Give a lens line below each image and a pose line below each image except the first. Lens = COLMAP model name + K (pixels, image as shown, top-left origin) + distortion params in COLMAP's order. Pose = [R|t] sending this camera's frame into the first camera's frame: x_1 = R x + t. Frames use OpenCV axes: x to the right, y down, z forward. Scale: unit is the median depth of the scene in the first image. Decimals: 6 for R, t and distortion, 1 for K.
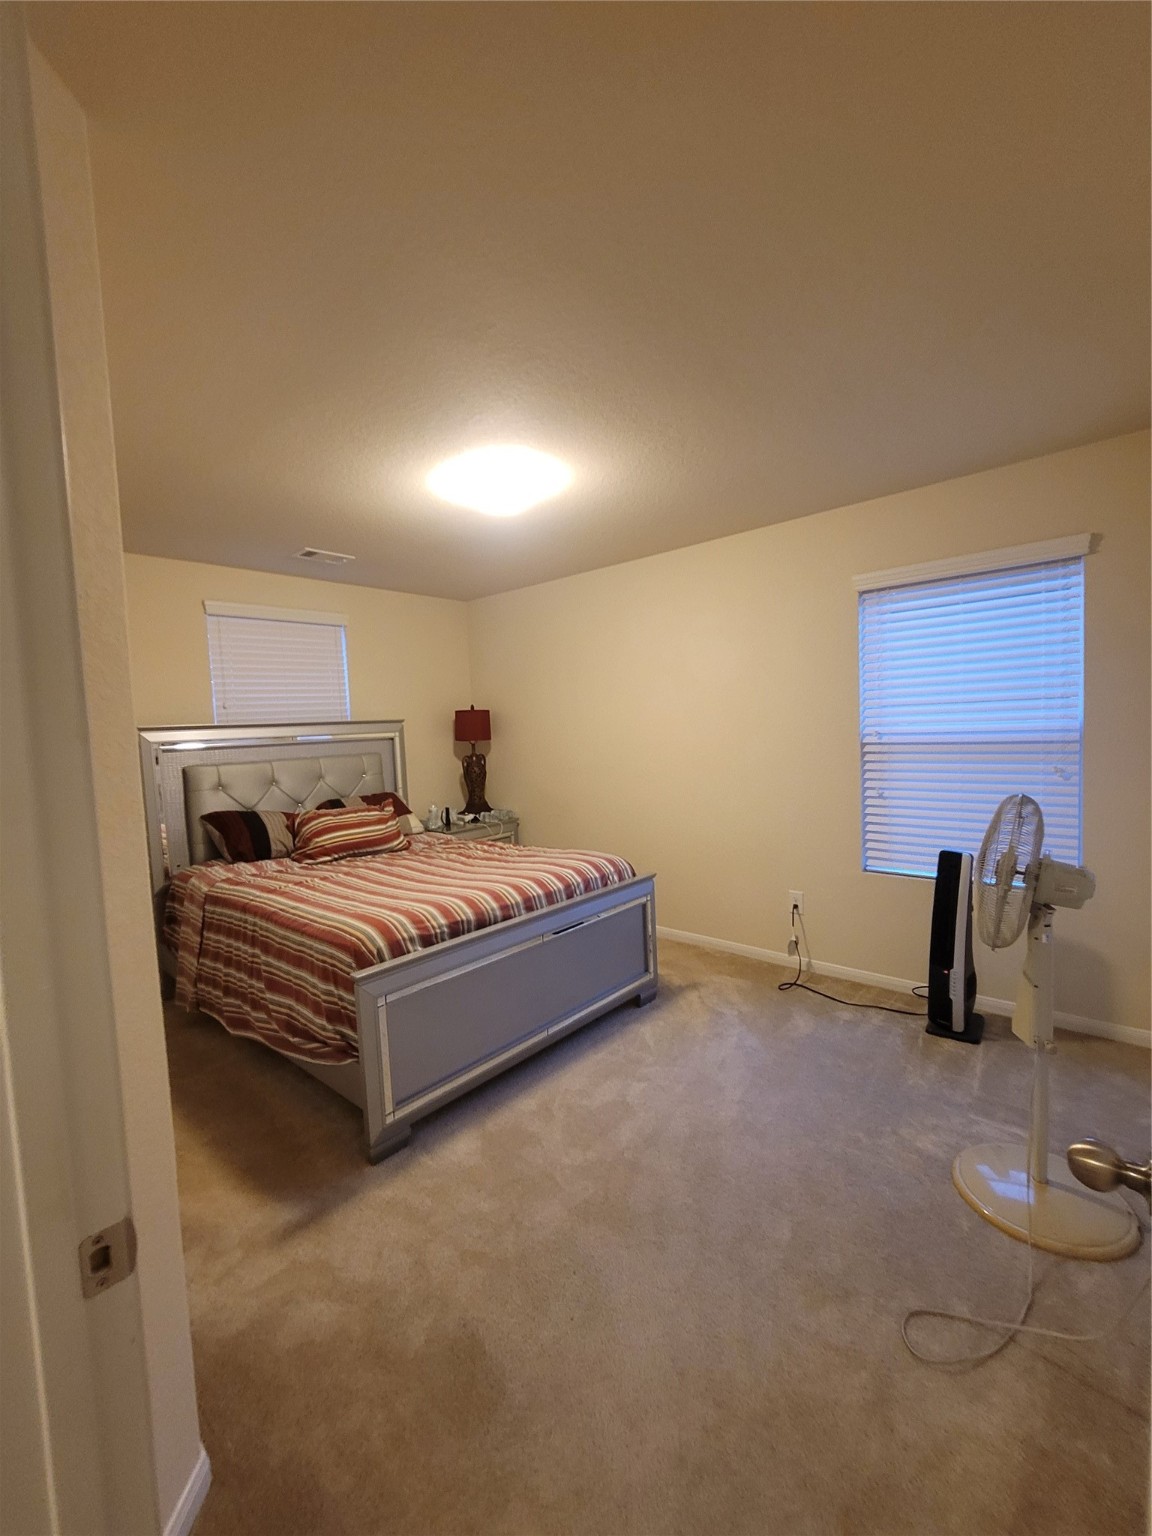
lens RADIAL K [[631.4, 0, 576.0], [0, 631.4, 768.0], [0, 0, 1]] dist [0.001162, 0.000230]
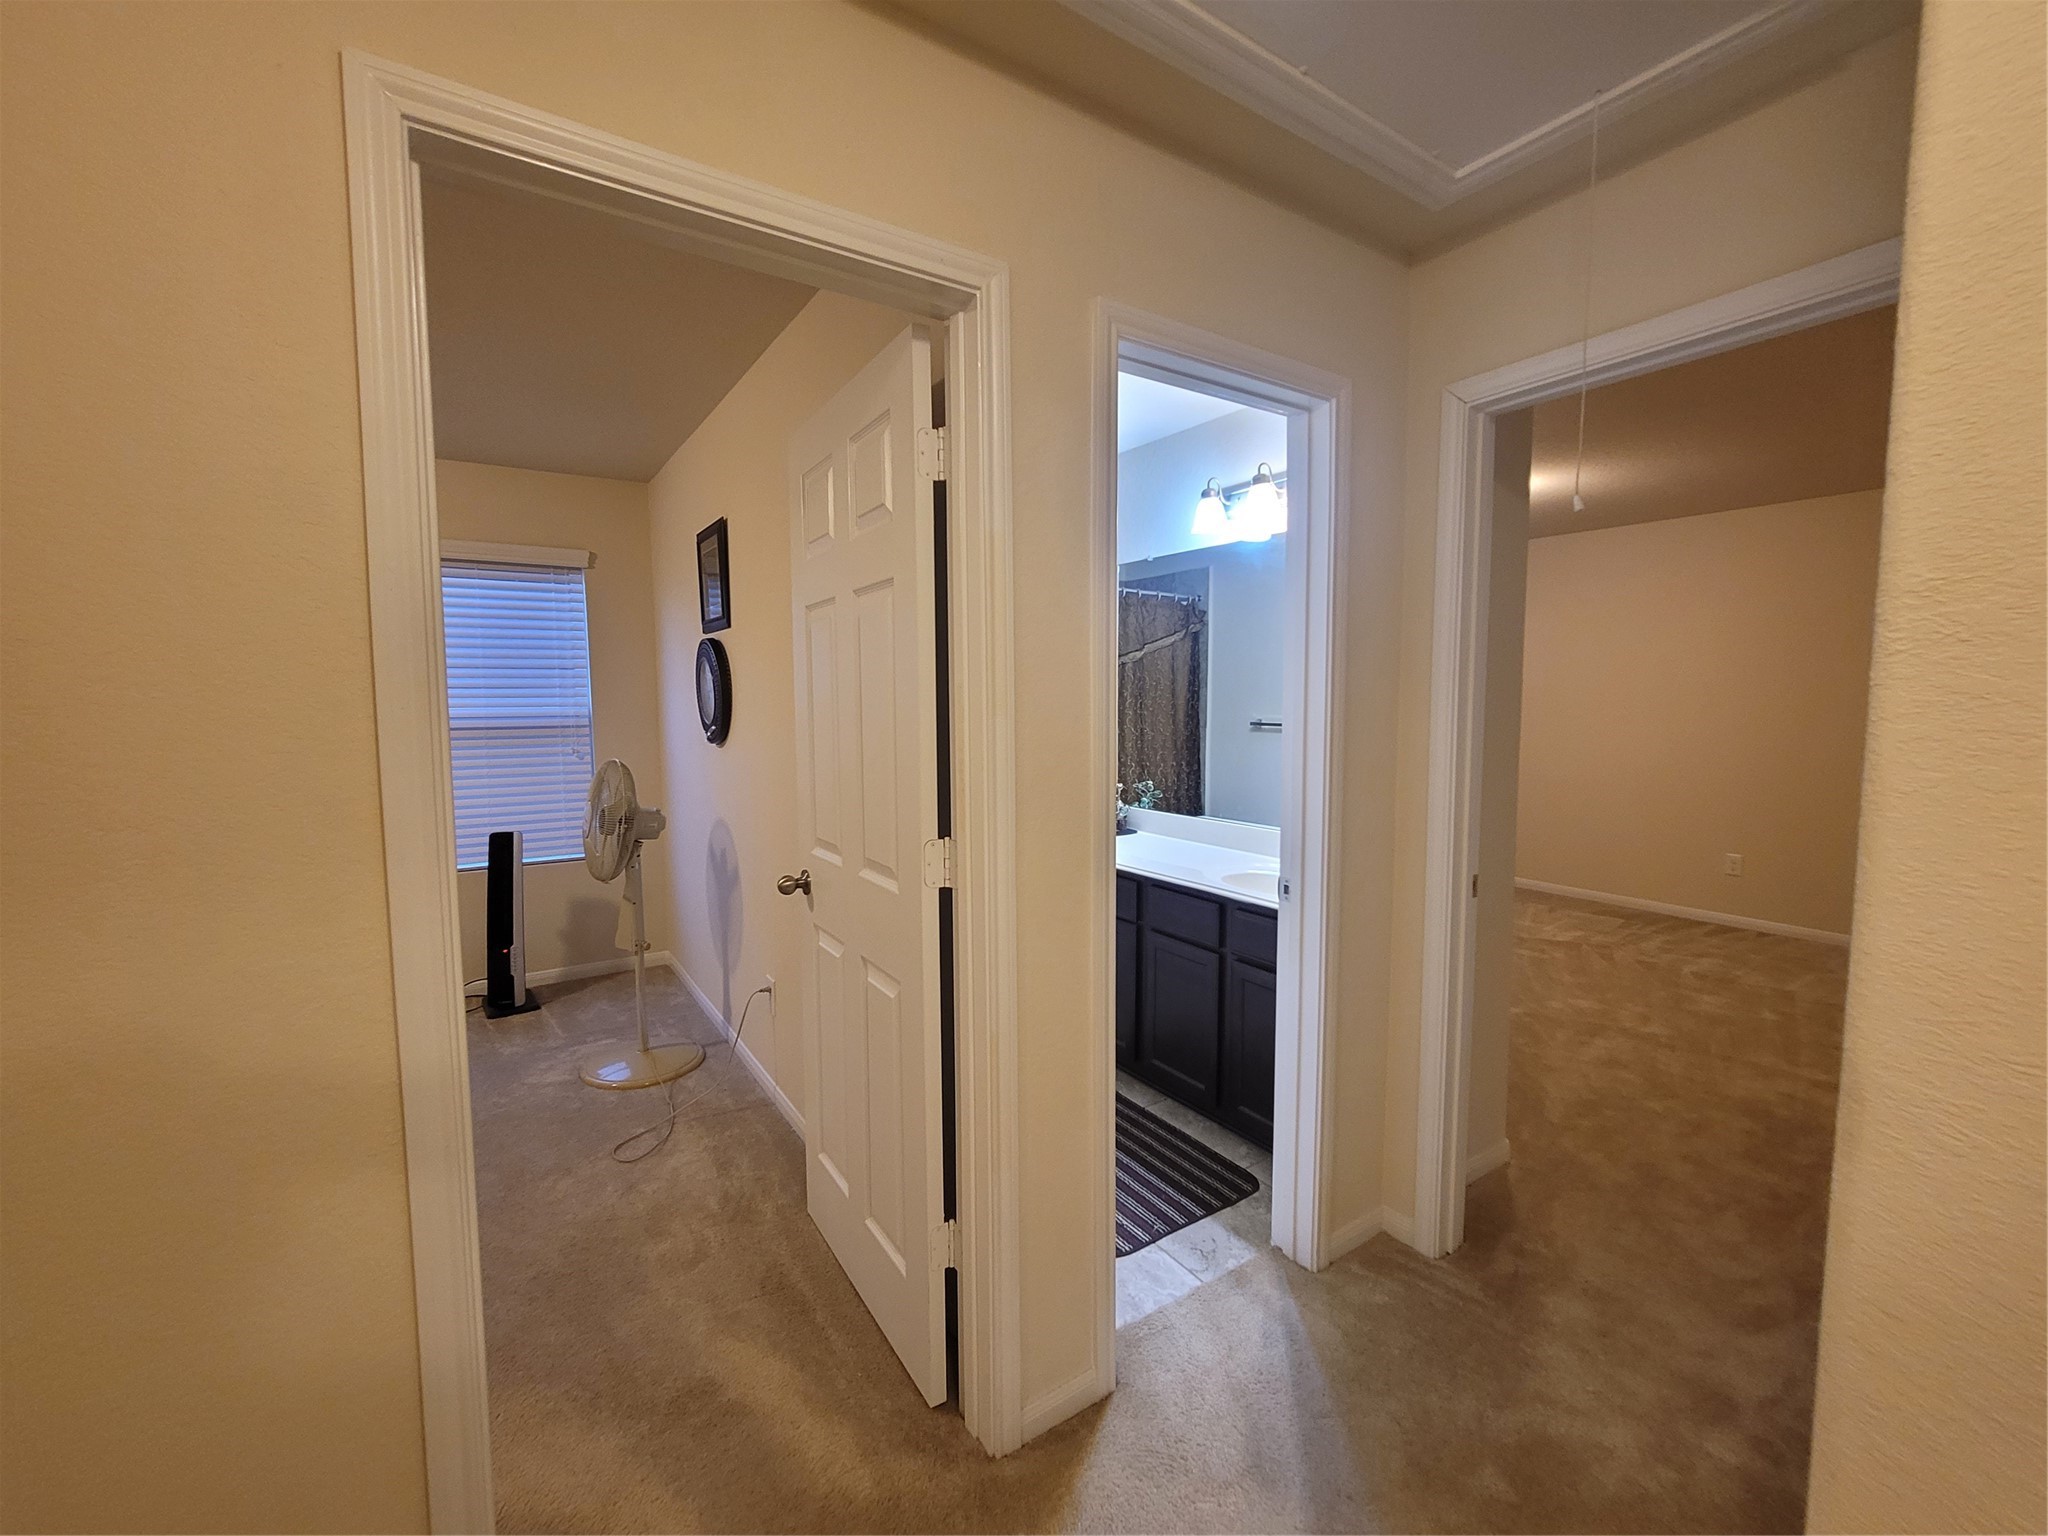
lens RADIAL K [[841.8, 0, 1024.0], [0, 841.8, 768.0], [0, 0, 1]] dist [0.001162, 0.000230]
pose [[0.256530, -0.043635, 0.965551, -0.558289], [0.060222, 0.997761, 0.029090, 0.042860], [-0.964658, 0.050685, 0.258583, -0.193672]]
